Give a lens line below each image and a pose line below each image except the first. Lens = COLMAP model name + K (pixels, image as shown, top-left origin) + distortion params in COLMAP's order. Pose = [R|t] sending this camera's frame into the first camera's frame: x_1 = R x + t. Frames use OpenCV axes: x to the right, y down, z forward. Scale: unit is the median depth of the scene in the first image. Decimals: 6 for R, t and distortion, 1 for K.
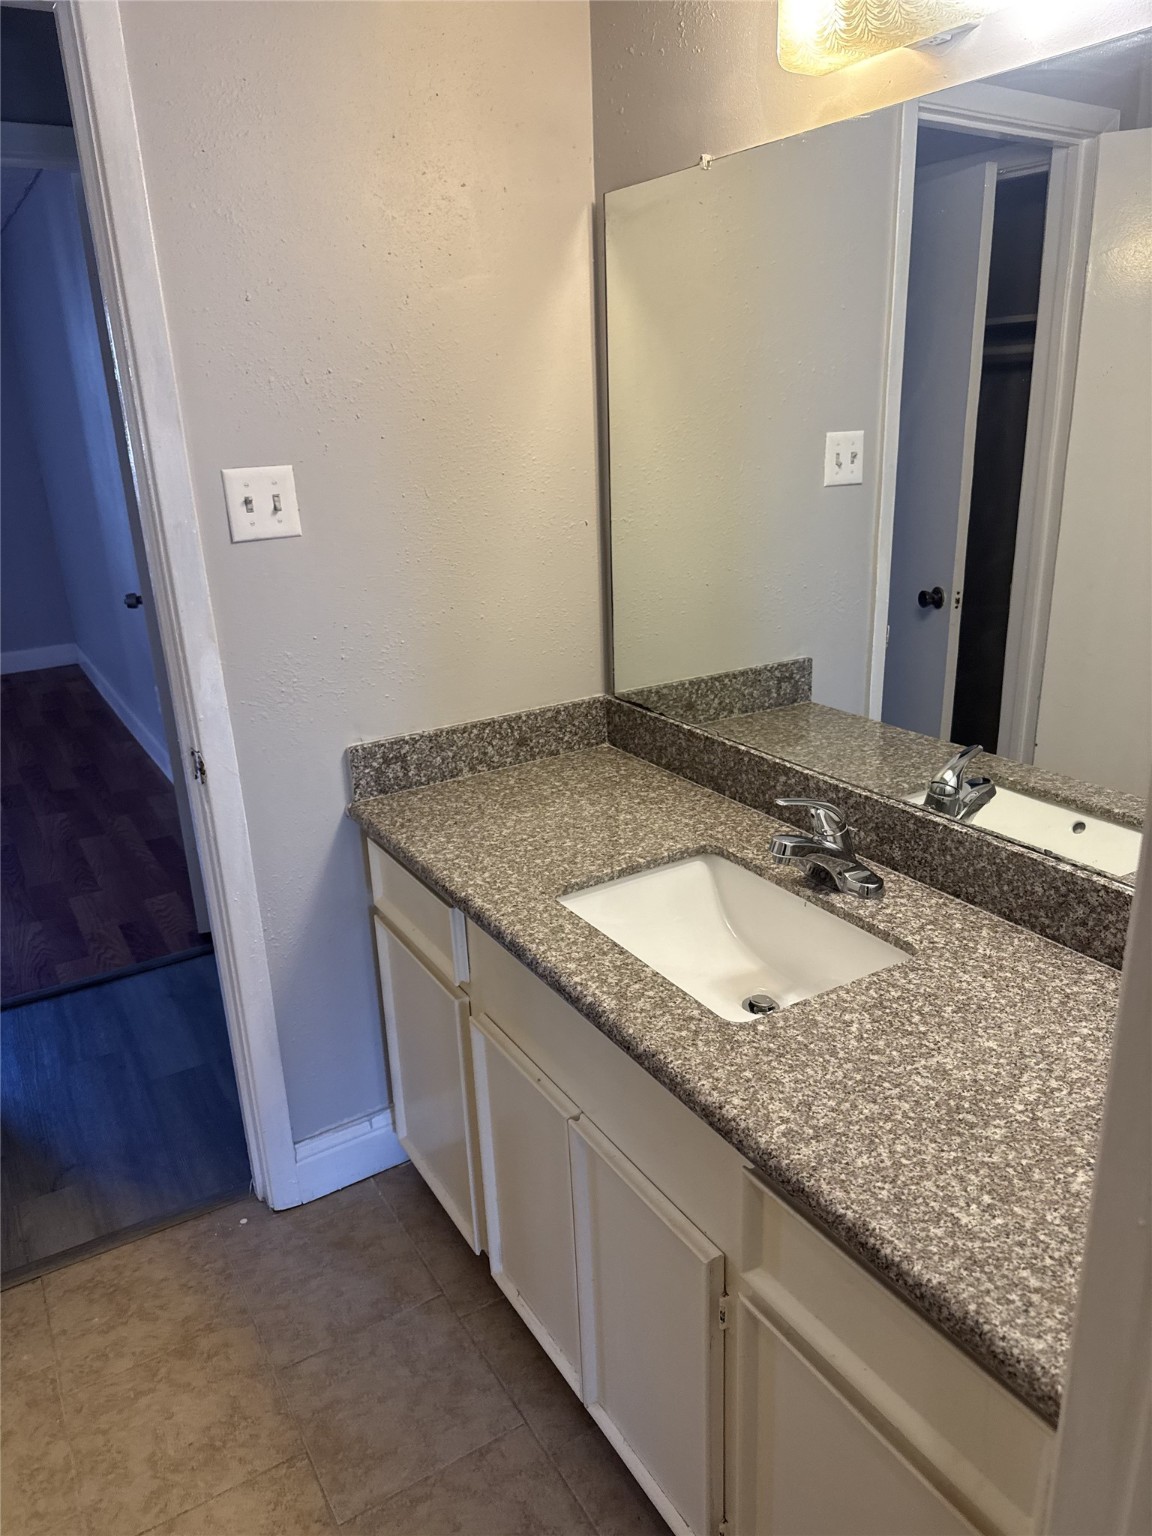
lens RADIAL K [[1078.1, 0, 593.8], [0, 1078.1, 761.5], [0, 0, 1]] dist [0.195329, -0.373482]
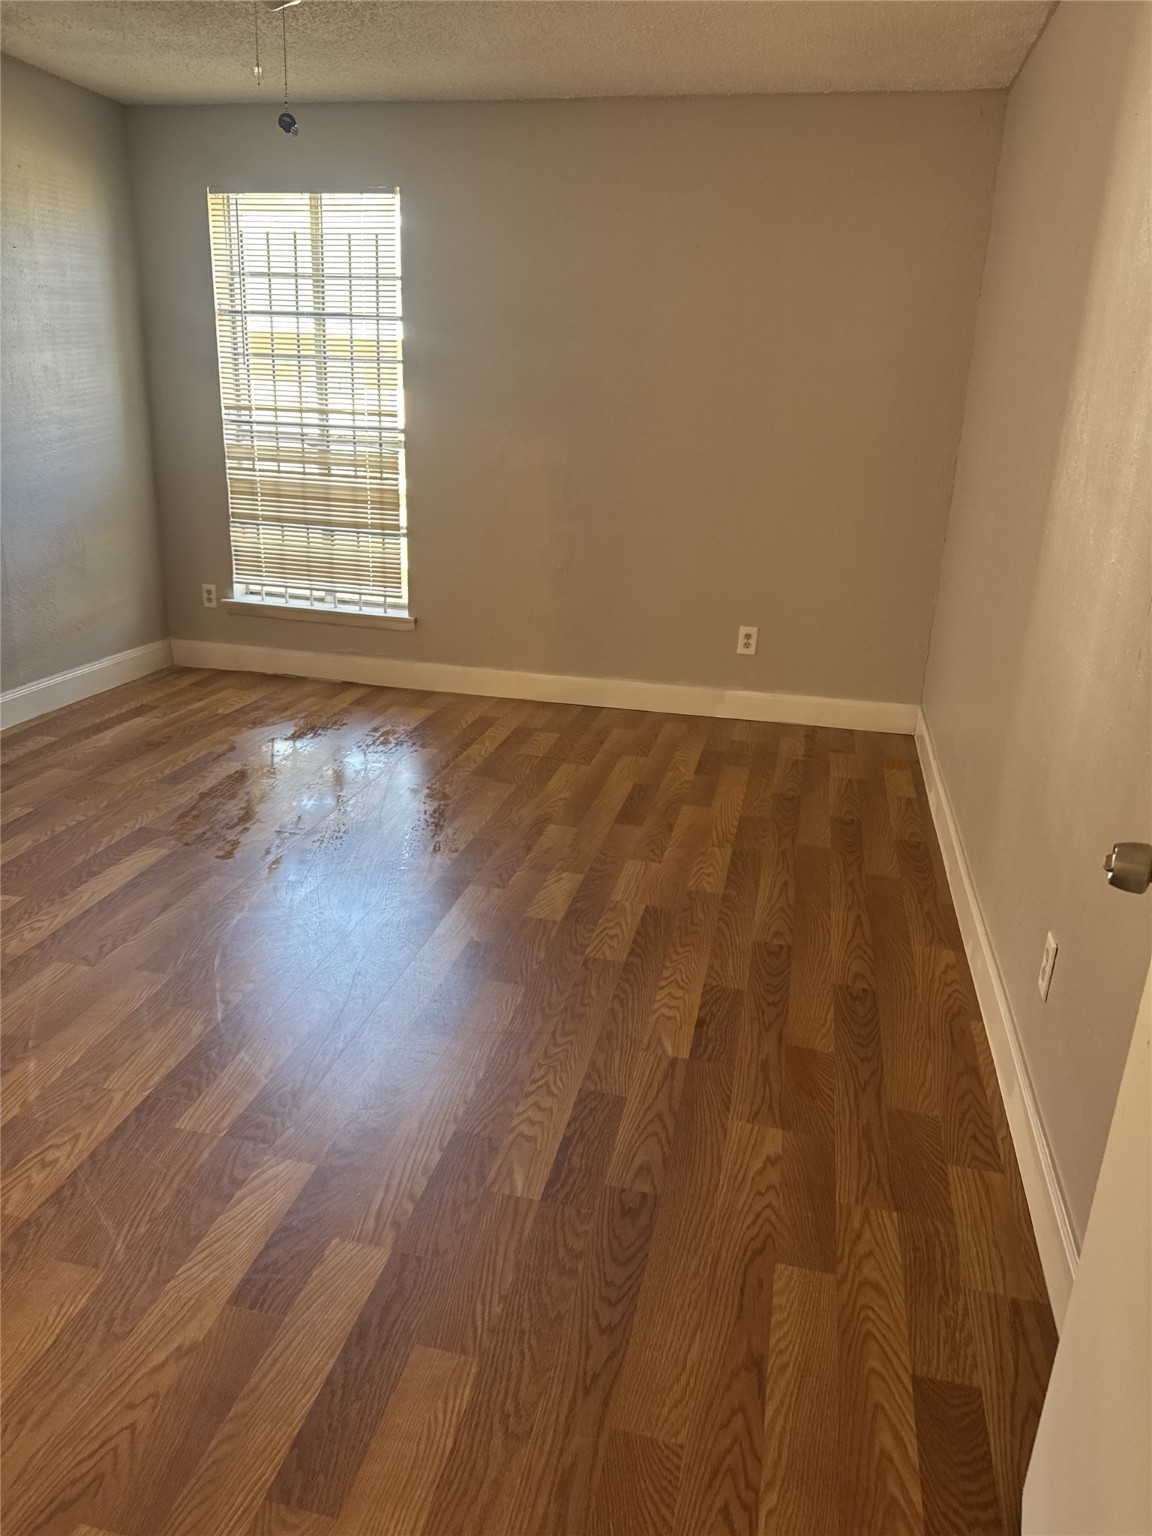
lens RADIAL K [[1091.5, 0, 533.4], [0, 1091.5, 764.1], [0, 0, 1]] dist [0.127447, -0.189557]
pose [[0.694153, 0.279172, -0.663486, -0.278937], [-0.283598, 0.953245, 0.104386, -0.128519], [0.661606, 0.115703, 0.740871, 0.553027]]
